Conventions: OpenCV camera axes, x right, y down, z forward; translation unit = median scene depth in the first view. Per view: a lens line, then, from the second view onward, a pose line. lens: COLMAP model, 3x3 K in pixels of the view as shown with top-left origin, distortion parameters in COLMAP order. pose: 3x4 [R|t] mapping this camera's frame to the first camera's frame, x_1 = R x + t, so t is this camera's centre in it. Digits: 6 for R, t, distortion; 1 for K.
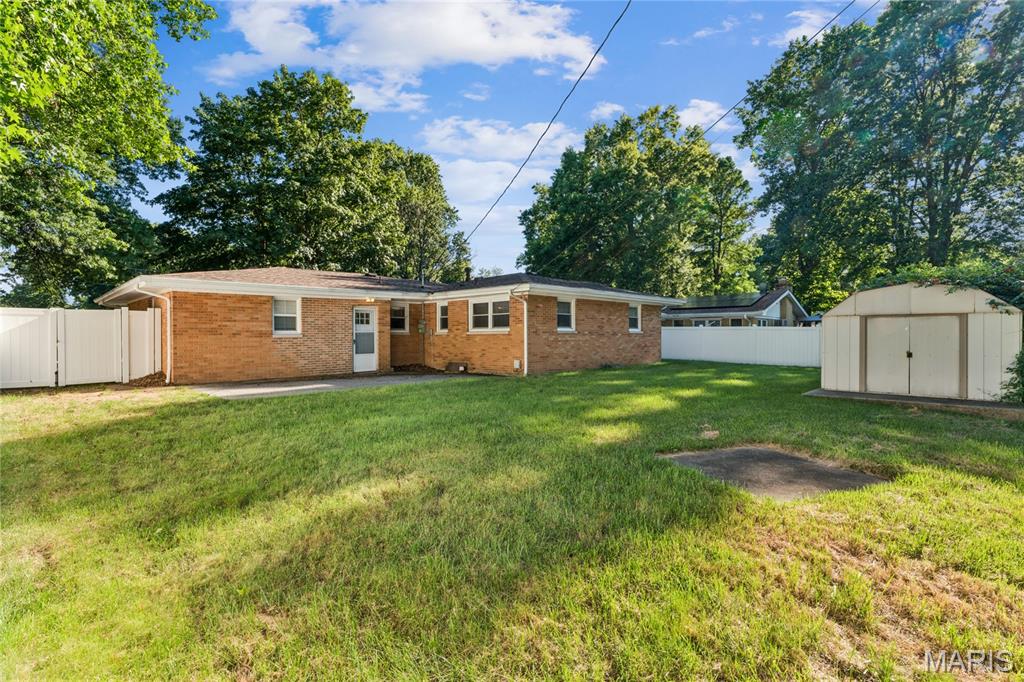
lens RADIAL K [[477.0, 0, 512.6], [0, 477.0, 338.5], [0, 0, 1]] dist [0.037632, 0.000005]
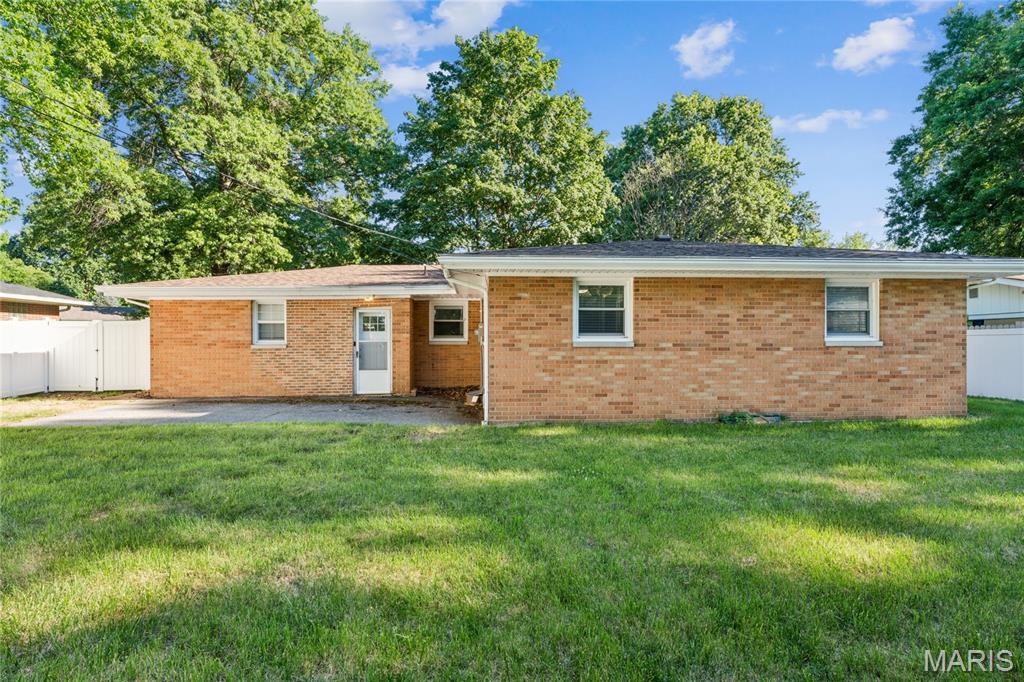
lens RADIAL K [[547.8, 0, 511.8], [0, 547.8, 340.1], [0, 0, 1]] dist [0.006858, 0.000037]
pose [[0.751471, 0.004717, -0.659750, 0.444595], [-0.006655, 0.999978, -0.000431, -0.017534], [0.659733, 0.004714, 0.751485, 0.518121]]
